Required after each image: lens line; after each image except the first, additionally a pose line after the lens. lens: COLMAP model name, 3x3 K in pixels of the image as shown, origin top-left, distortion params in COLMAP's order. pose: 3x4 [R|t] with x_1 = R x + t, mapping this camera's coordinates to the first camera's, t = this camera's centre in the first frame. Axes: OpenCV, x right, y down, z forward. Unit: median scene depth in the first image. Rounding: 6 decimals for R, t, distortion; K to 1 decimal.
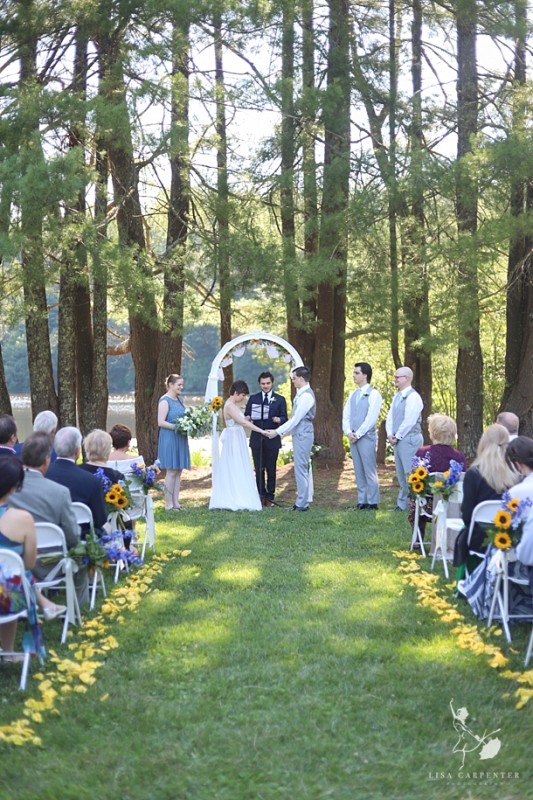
lens RADIAL K [[1291.4, 0, 266.5], [0, 1291.4, 400.0], [0, 0, 1]] dist [-0.381920, -0.023979]
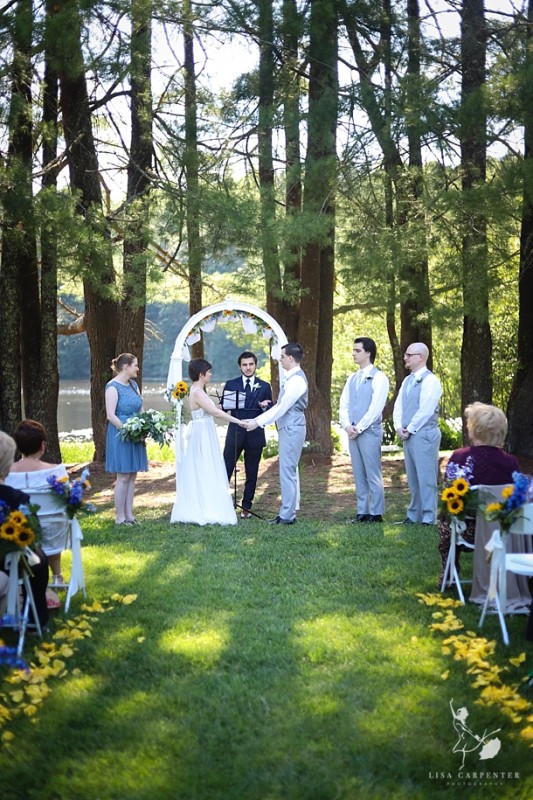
lens RADIAL K [[1308.1, 0, 266.5], [0, 1308.1, 400.0], [0, 0, 1]] dist [-0.022669, -0.064780]
pose [[0.999841, -0.003369, 0.017507, 0.000806], [0.003180, 0.999937, 0.010772, 0.000594], [-0.017543, -0.010715, 0.999789, 0.192417]]
